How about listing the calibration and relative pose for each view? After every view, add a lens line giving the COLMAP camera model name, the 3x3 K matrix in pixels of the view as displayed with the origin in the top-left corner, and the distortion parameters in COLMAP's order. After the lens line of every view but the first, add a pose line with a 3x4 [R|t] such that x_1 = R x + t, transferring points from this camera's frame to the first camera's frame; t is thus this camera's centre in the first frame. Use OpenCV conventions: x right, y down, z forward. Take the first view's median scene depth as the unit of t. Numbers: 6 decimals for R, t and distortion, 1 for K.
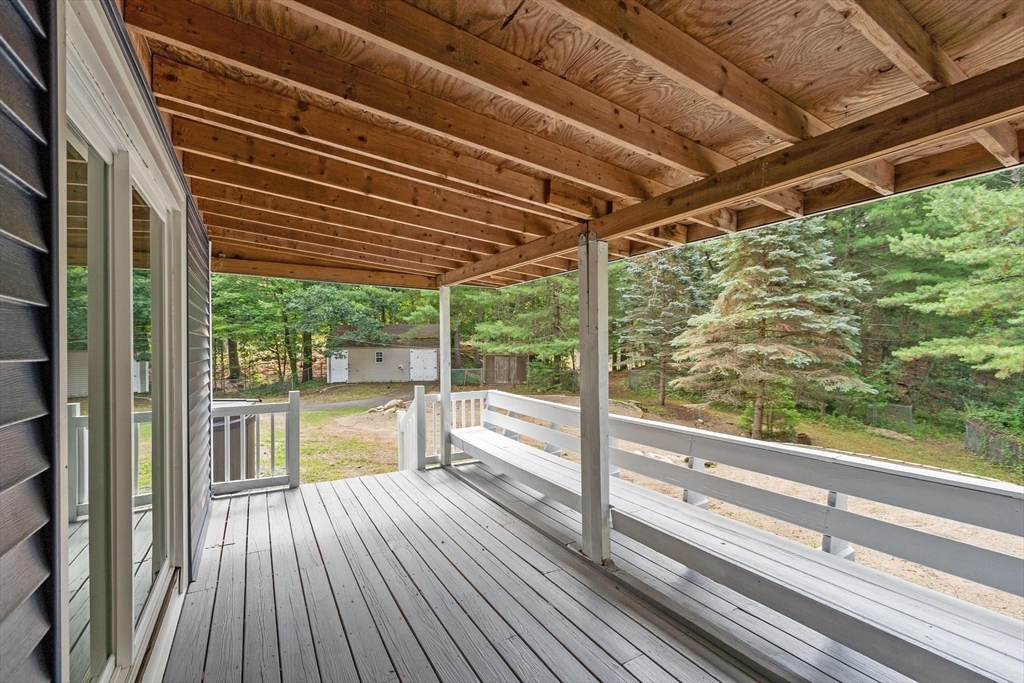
lens RADIAL K [[457.3, 0, 520.1], [0, 457.3, 338.9], [0, 0, 1]] dist [0.000440, -0.000400]
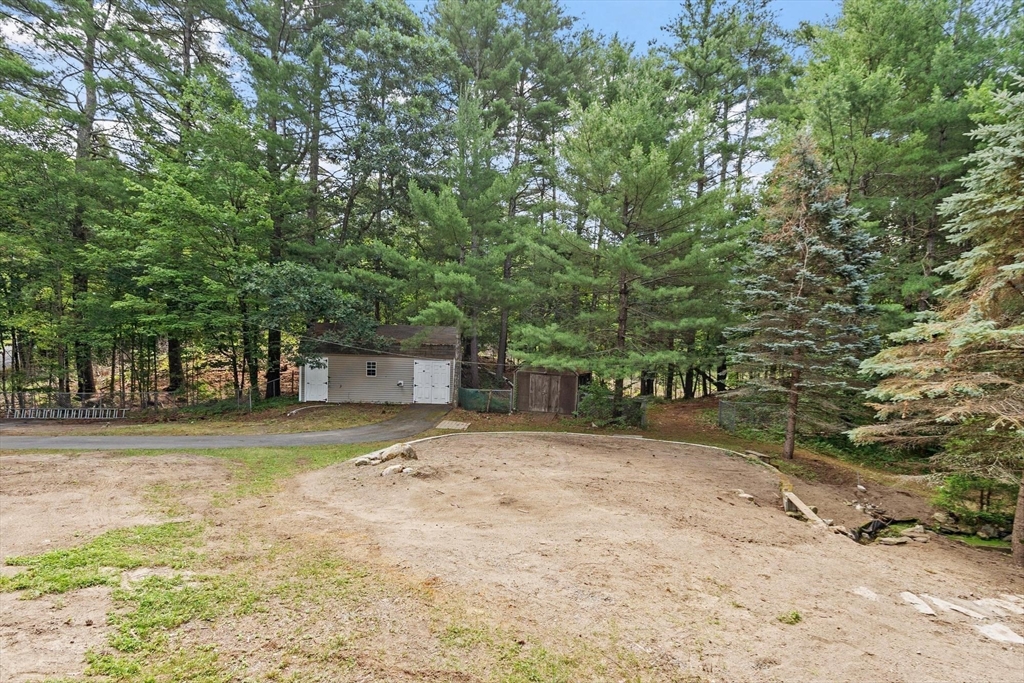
lens RADIAL K [[478.3, 0, 504.9], [0, 478.3, 347.5], [0, 0, 1]] dist [-0.000853, 0.000123]
pose [[0.999088, 0.039490, -0.016262, -0.088235], [-0.039609, 0.999190, -0.007038, 0.003441], [0.015971, 0.007676, 0.999843, 0.250792]]
